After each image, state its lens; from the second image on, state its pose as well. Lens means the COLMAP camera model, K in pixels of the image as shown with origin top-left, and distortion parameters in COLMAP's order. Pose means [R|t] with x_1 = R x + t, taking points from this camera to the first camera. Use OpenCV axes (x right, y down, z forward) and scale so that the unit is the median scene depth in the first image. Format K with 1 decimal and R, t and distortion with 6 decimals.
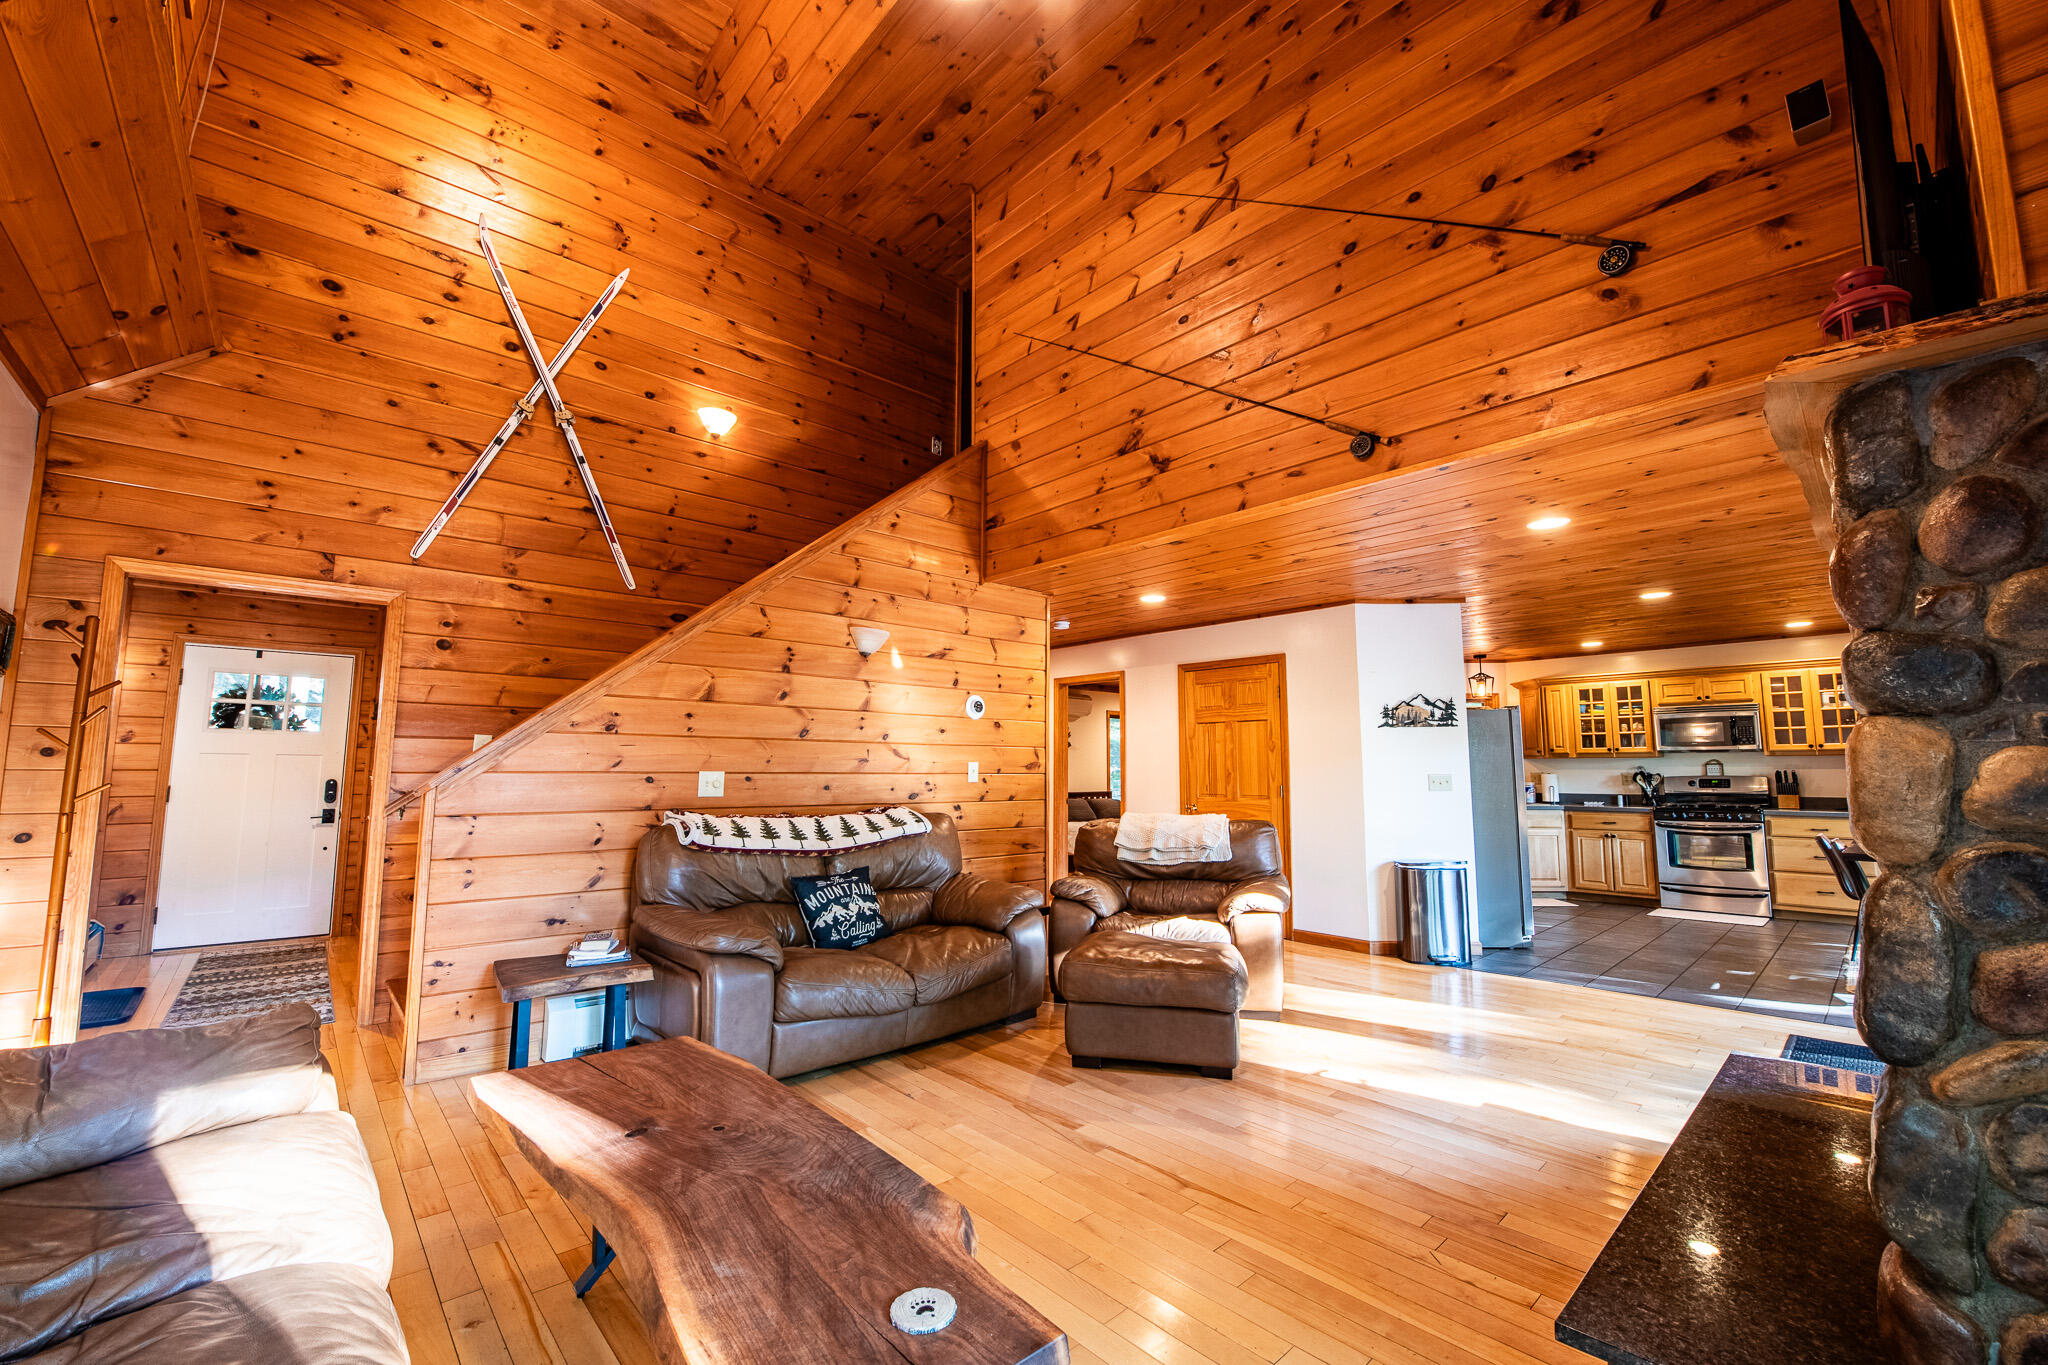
lens RADIAL K [[816.3, 0, 1024.5], [0, 816.3, 681.3], [0, 0, 1]] dist [-0.017044, -0.002792]
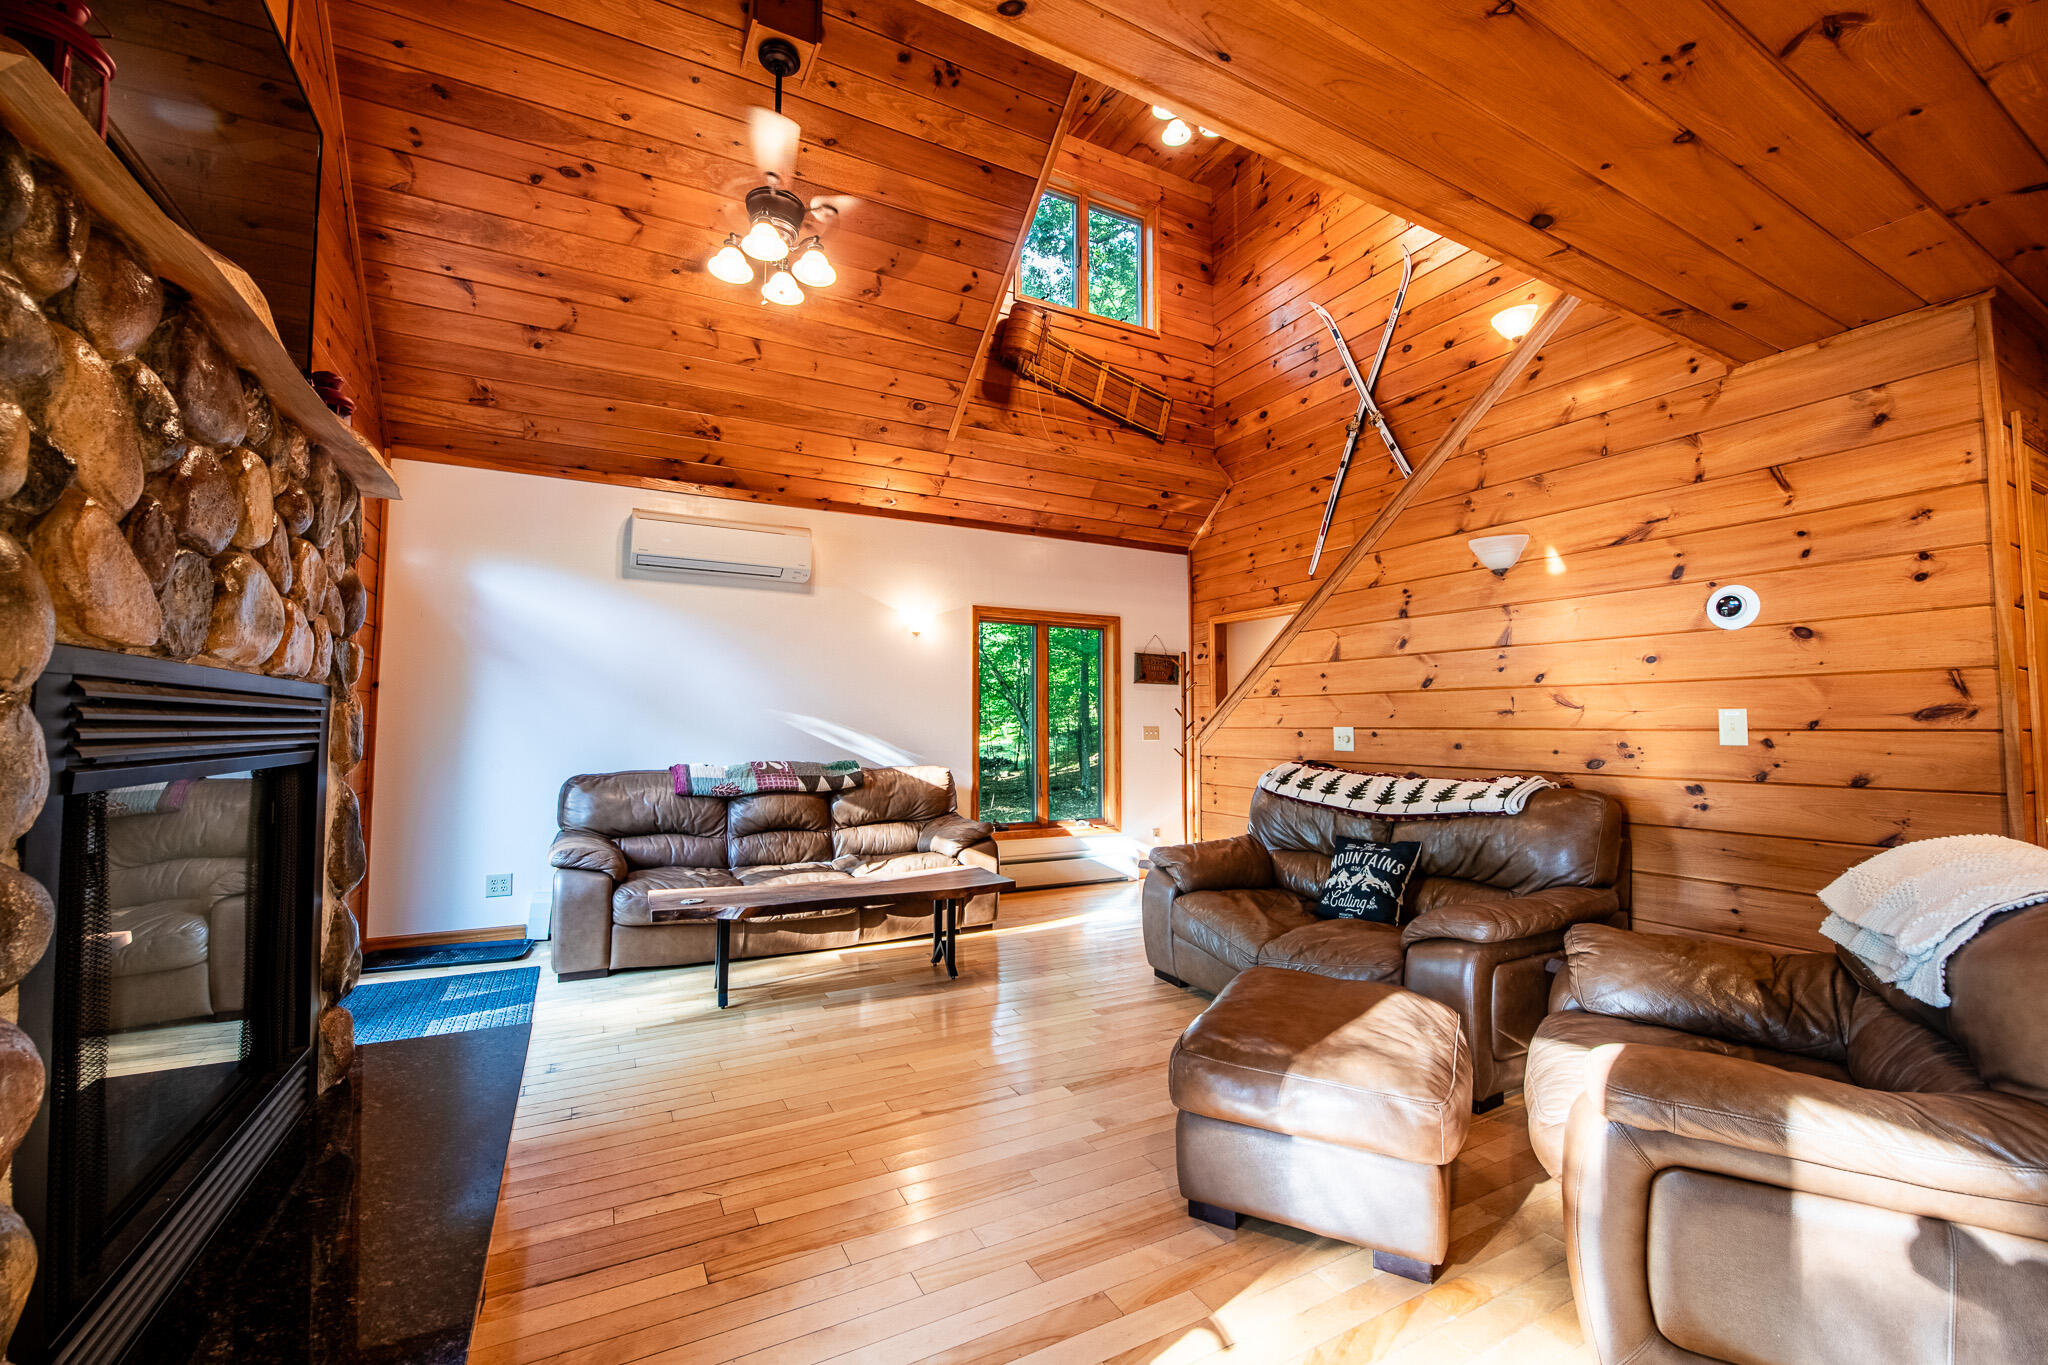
lens RADIAL K [[816.3, 0, 1024.5], [0, 816.3, 681.3], [0, 0, 1]] dist [-0.017044, -0.002792]
pose [[-0.248506, -0.055695, -0.967028, 0.511135], [0.104135, 0.991023, -0.083837, 0.068234], [0.963017, -0.121535, -0.240475, 0.604142]]
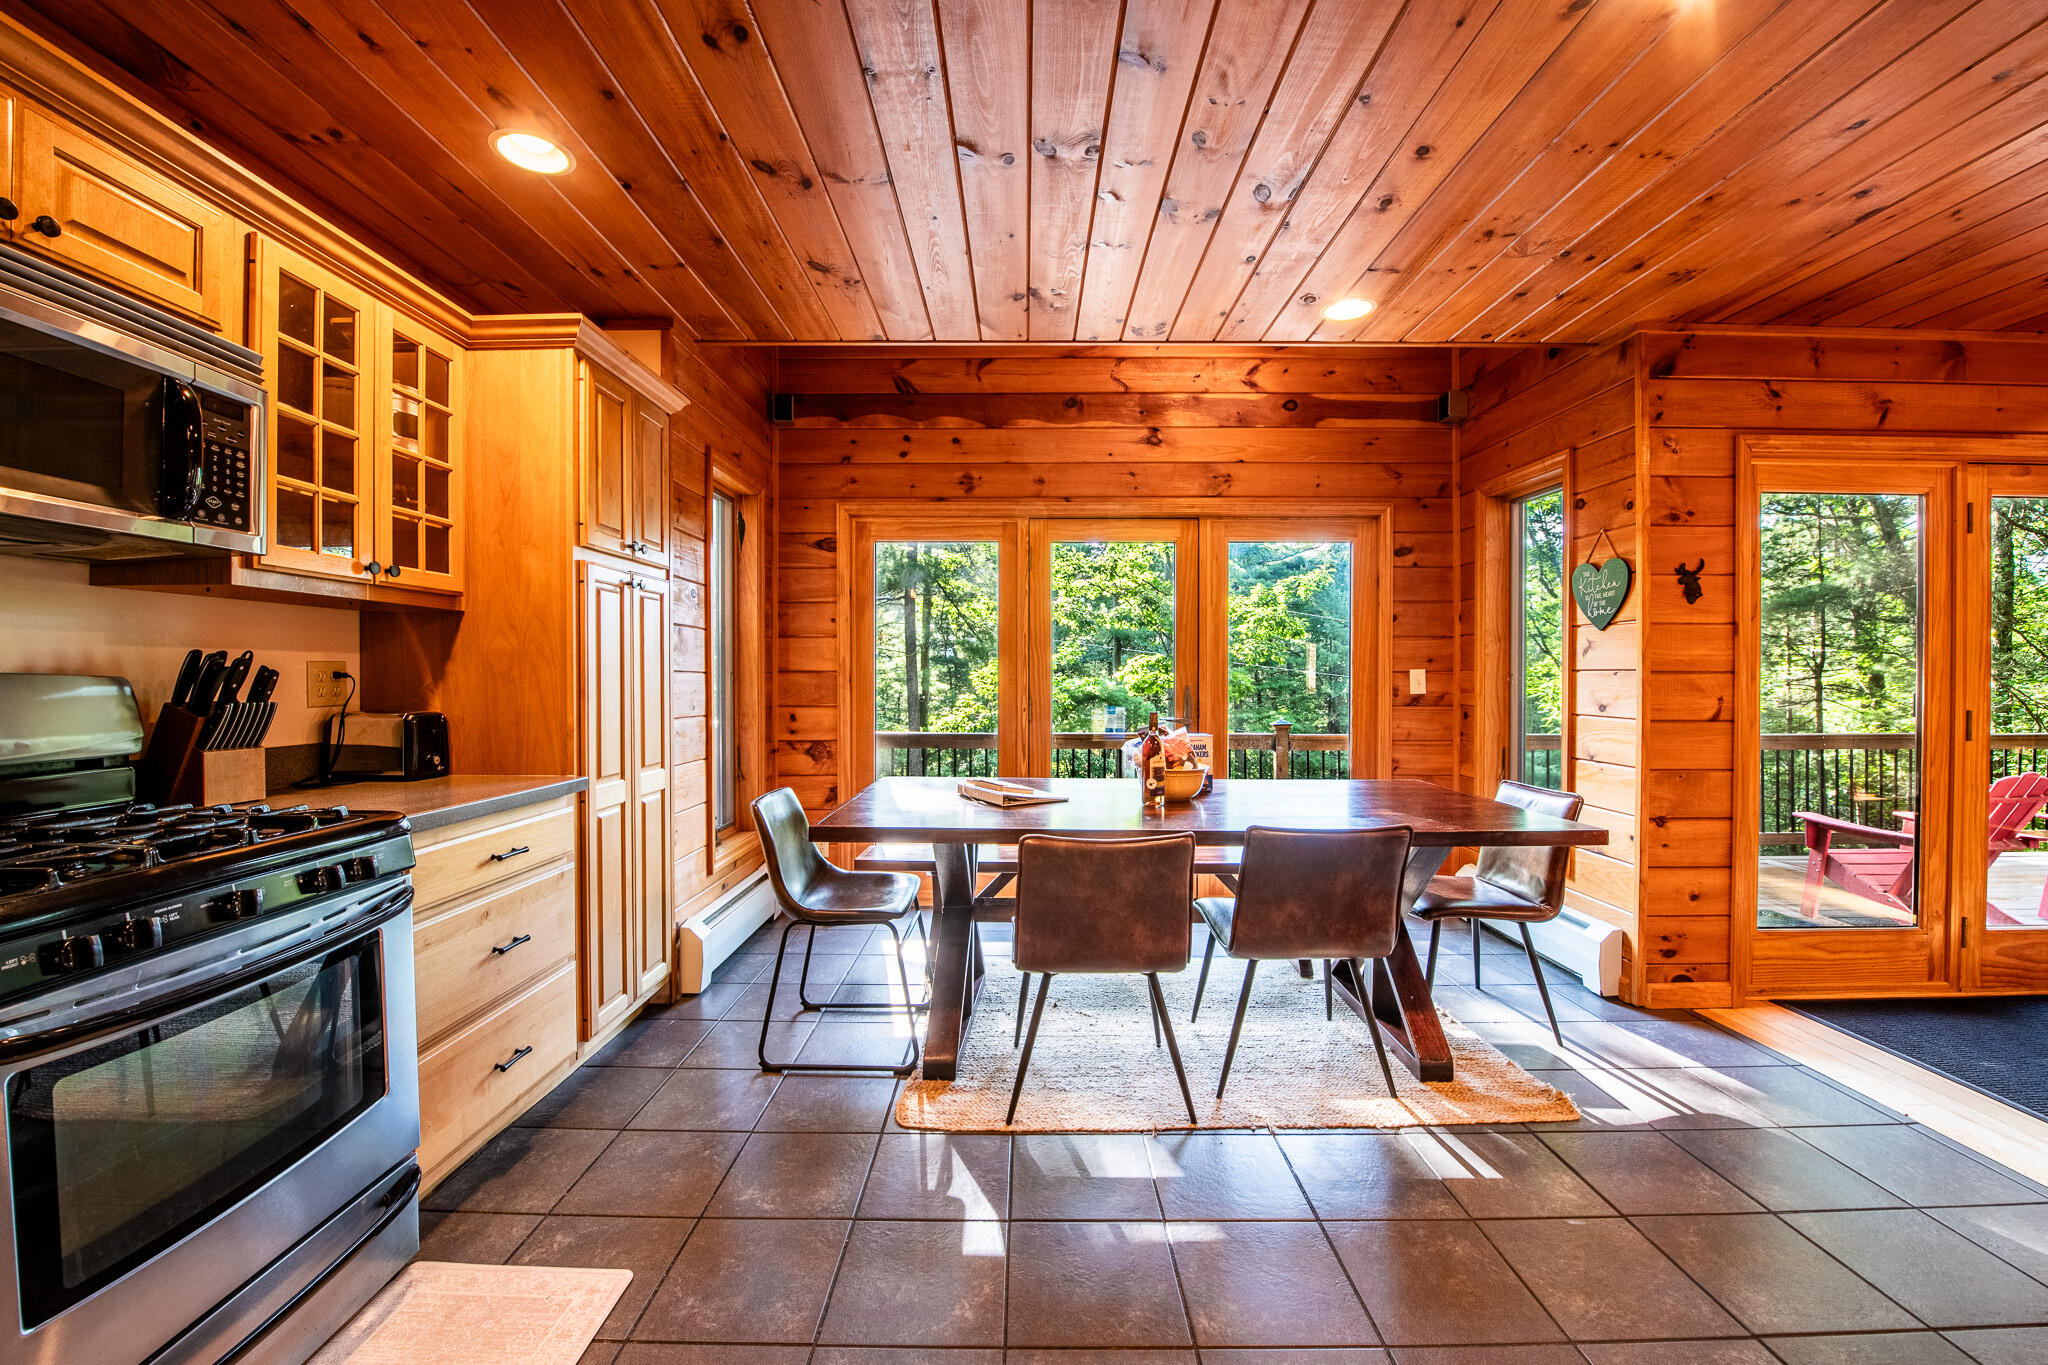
lens RADIAL K [[816.3, 0, 1024.5], [0, 816.3, 681.3], [0, 0, 1]] dist [-0.017044, -0.002792]
pose [[-0.737110, -0.012654, 0.675654, 0.734289], [-0.079000, 0.994583, -0.067559, 0.143434], [-0.671139, -0.103175, -0.734117, 1.240544]]
